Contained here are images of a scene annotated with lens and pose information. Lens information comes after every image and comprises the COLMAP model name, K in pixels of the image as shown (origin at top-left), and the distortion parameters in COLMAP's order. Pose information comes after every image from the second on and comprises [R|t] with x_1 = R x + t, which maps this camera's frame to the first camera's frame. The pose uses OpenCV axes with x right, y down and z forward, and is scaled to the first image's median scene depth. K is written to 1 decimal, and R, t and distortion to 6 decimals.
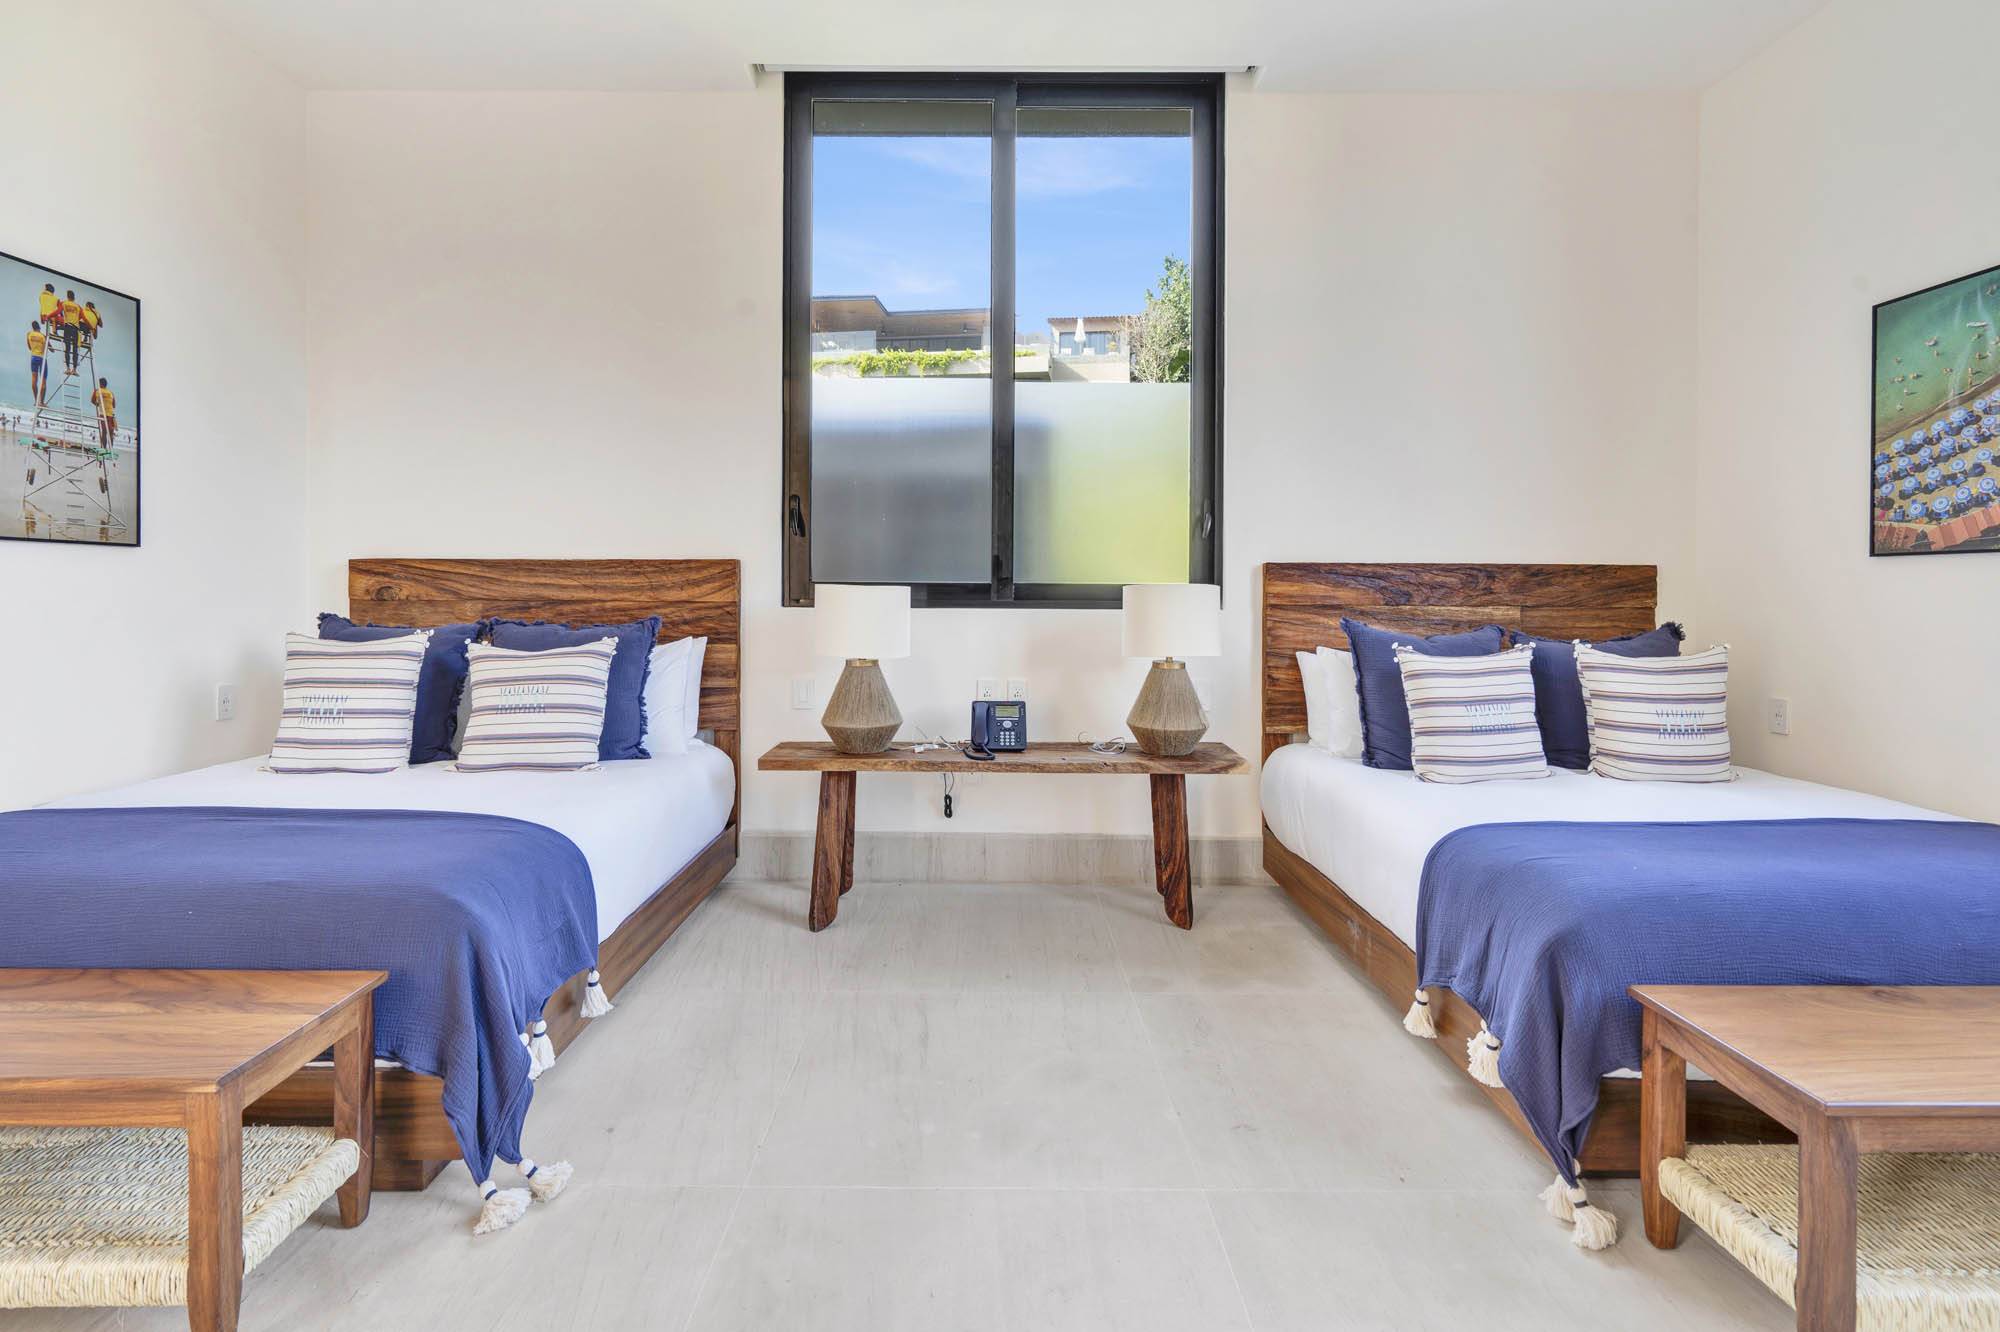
lens RADIAL K [[918.7, 0, 996.7], [0, 918.7, 624.3], [0, 0, 1]] dist [-0.001028, 0.000278]
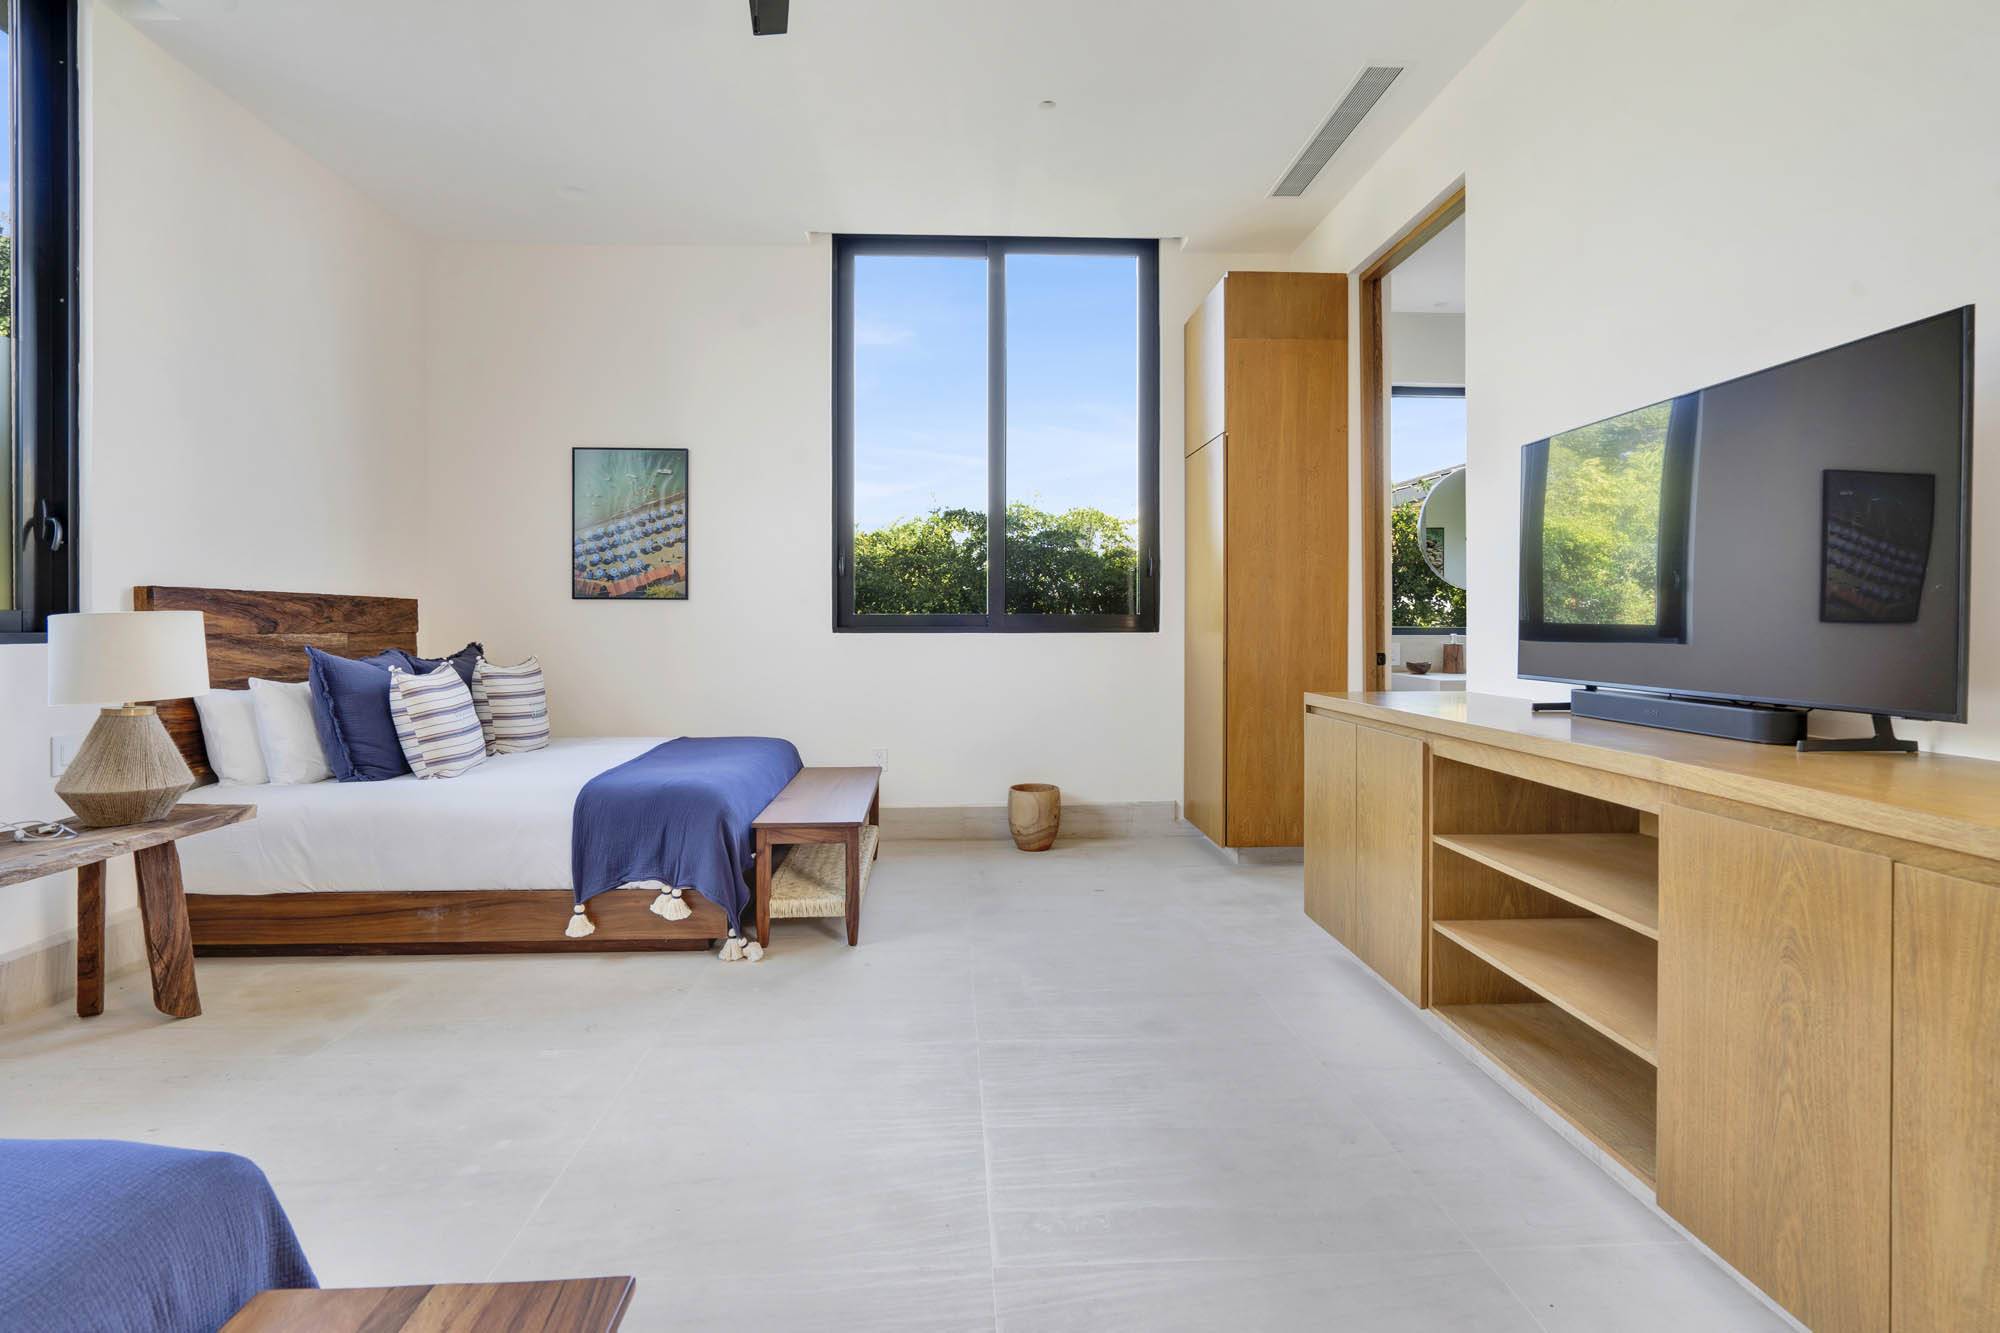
lens RADIAL K [[918.7, 0, 996.7], [0, 918.7, 624.8], [0, 0, 1]] dist [-0.001028, 0.000278]
pose [[-0.042460, -0.003968, 0.999090, -0.737301], [0.034164, 0.999402, 0.005421, -0.010601], [-0.998514, 0.034363, -0.042299, 0.318035]]
